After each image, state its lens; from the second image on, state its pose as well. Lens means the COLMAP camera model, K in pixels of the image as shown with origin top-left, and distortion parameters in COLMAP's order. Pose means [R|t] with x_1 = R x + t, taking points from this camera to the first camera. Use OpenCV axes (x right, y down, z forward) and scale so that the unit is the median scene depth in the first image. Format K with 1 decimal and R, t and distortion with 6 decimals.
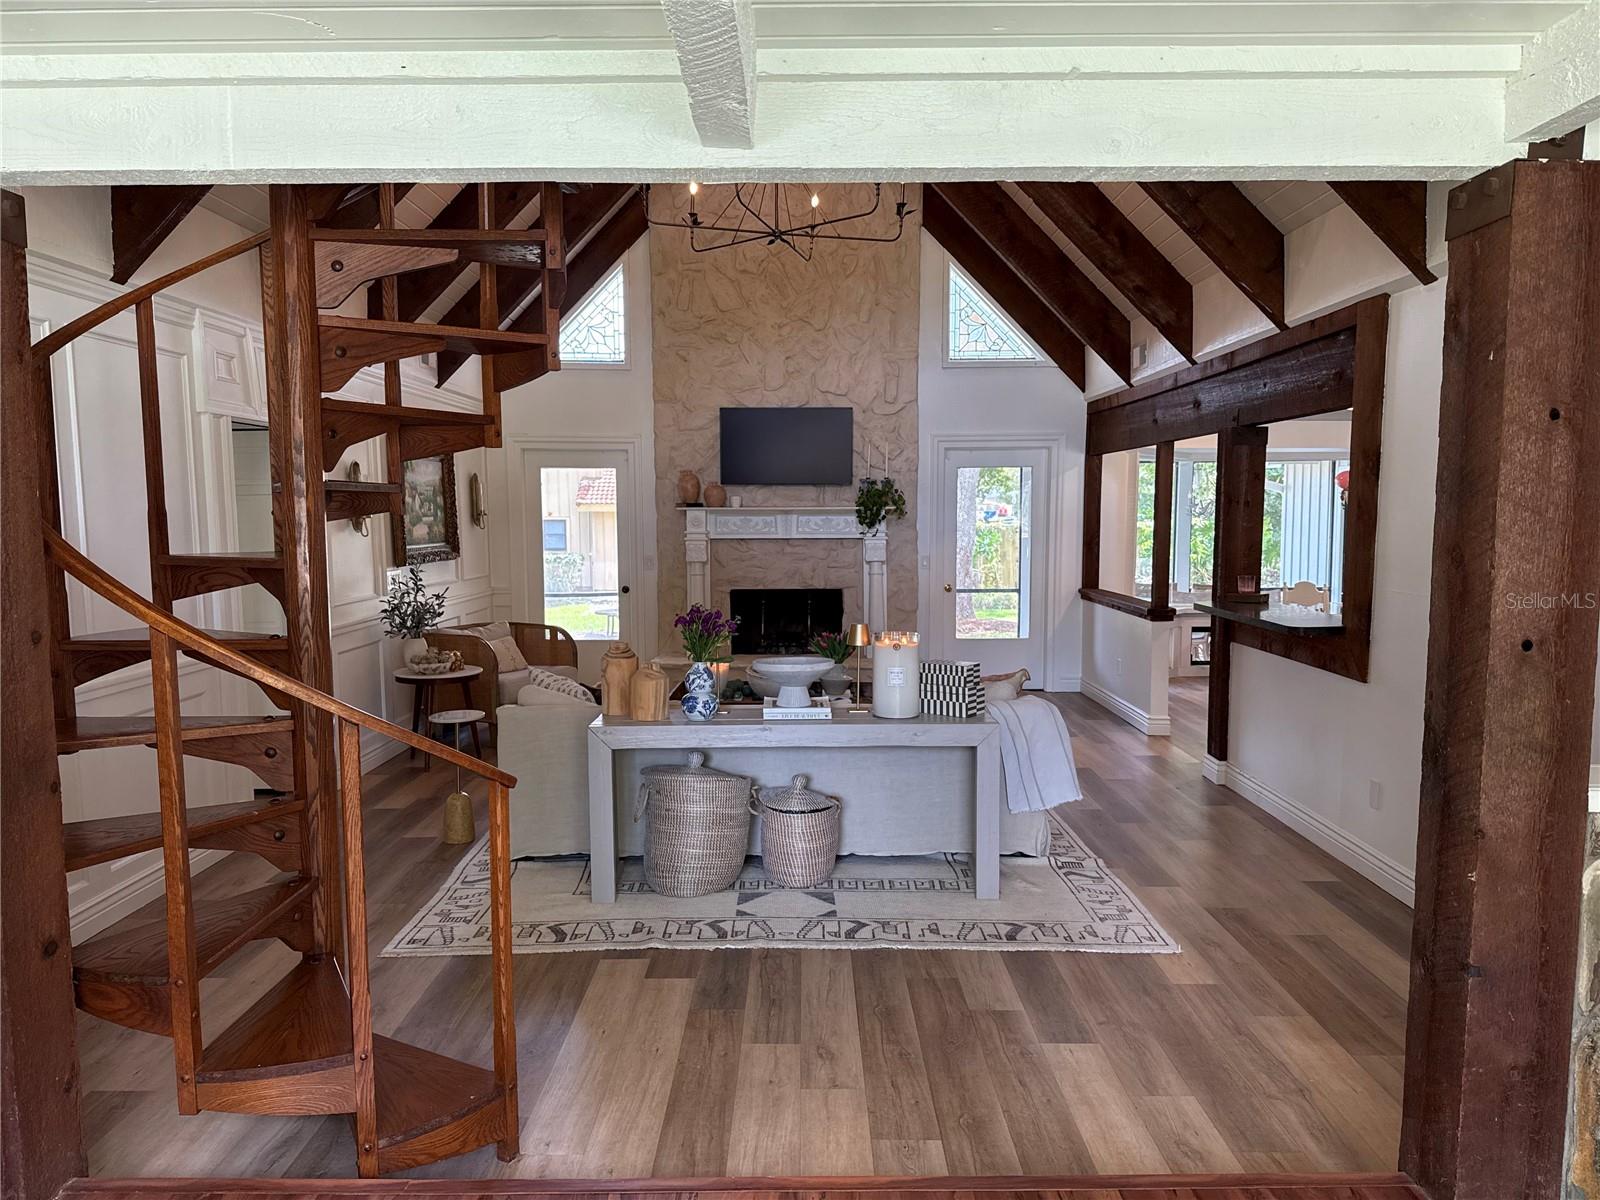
lens RADIAL K [[1107.0, 0, 806.0], [0, 1107.0, 610.0], [0, 0, 1]] dist [0.123141, -0.214089]
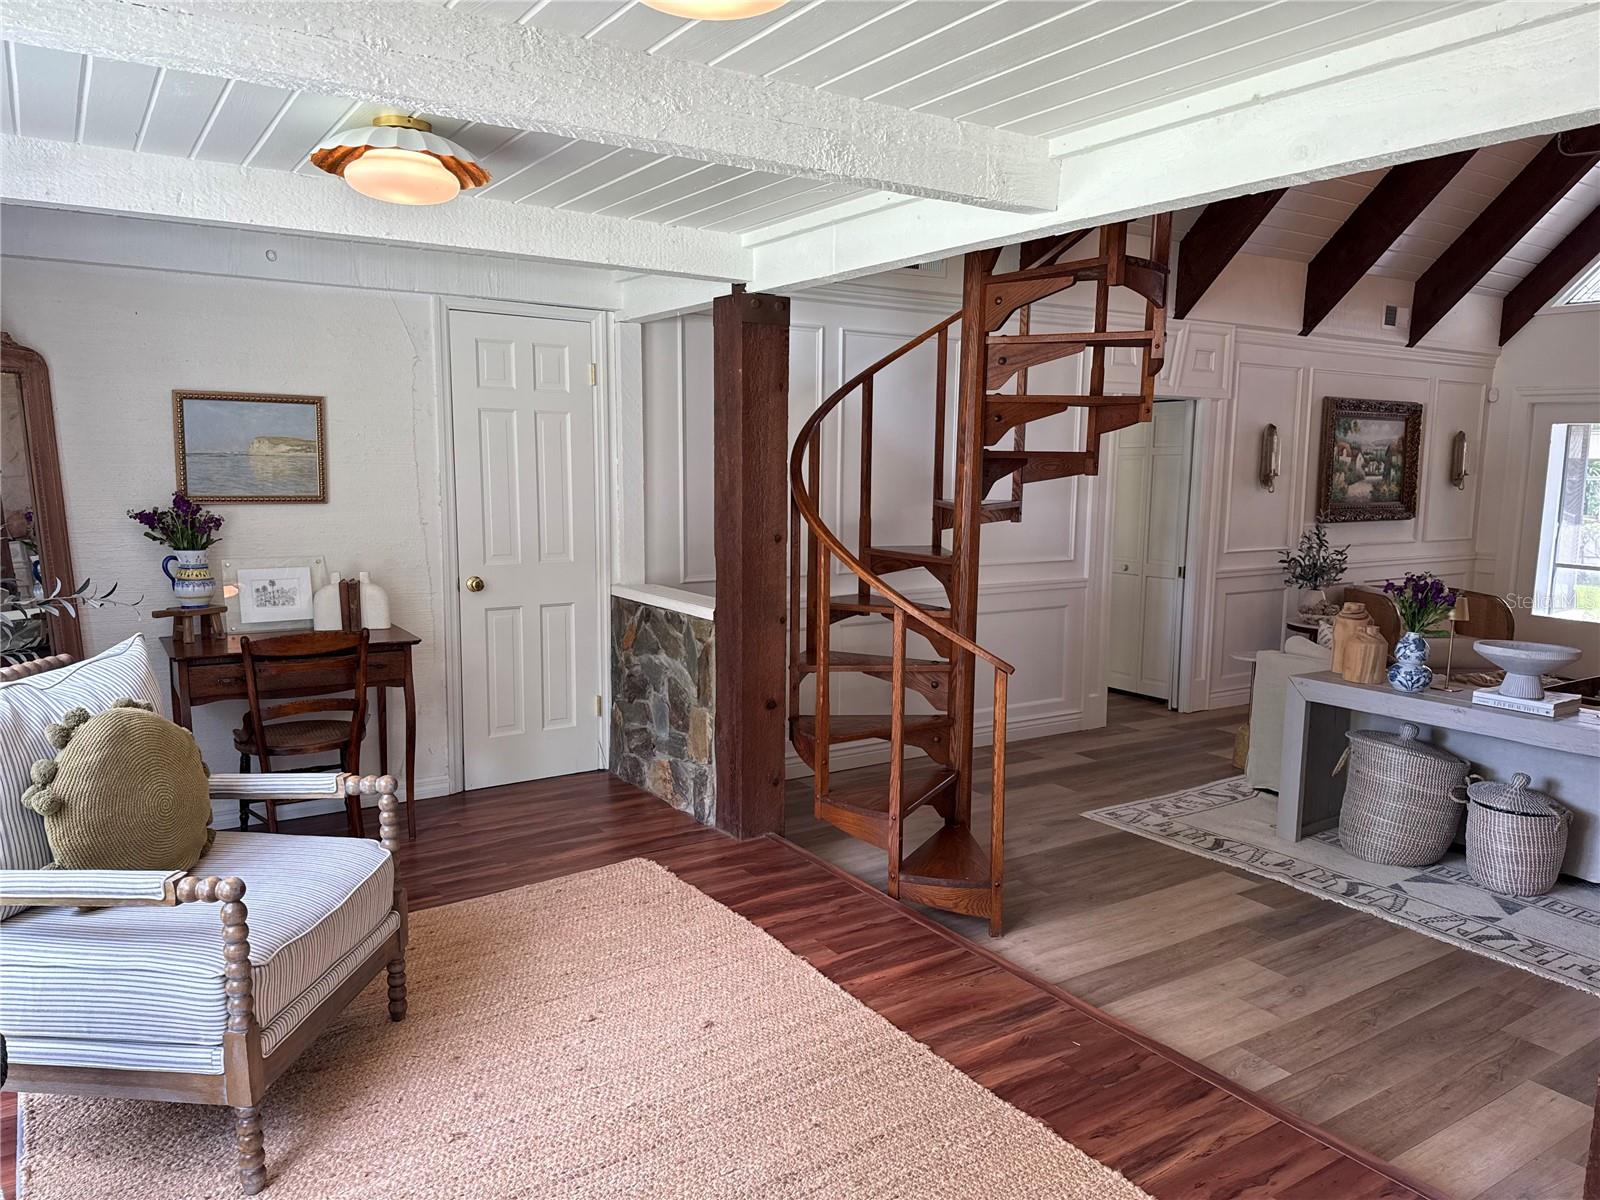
lens RADIAL K [[1127.3, 0, 801.3], [0, 1127.3, 612.5], [0, 0, 1]] dist [0.028450, -0.053768]
pose [[0.542029, 0.124360, -0.831107, 0.250942], [-0.088342, 0.991942, 0.090811, -0.007405], [0.835703, 0.024199, 0.548648, 0.003005]]
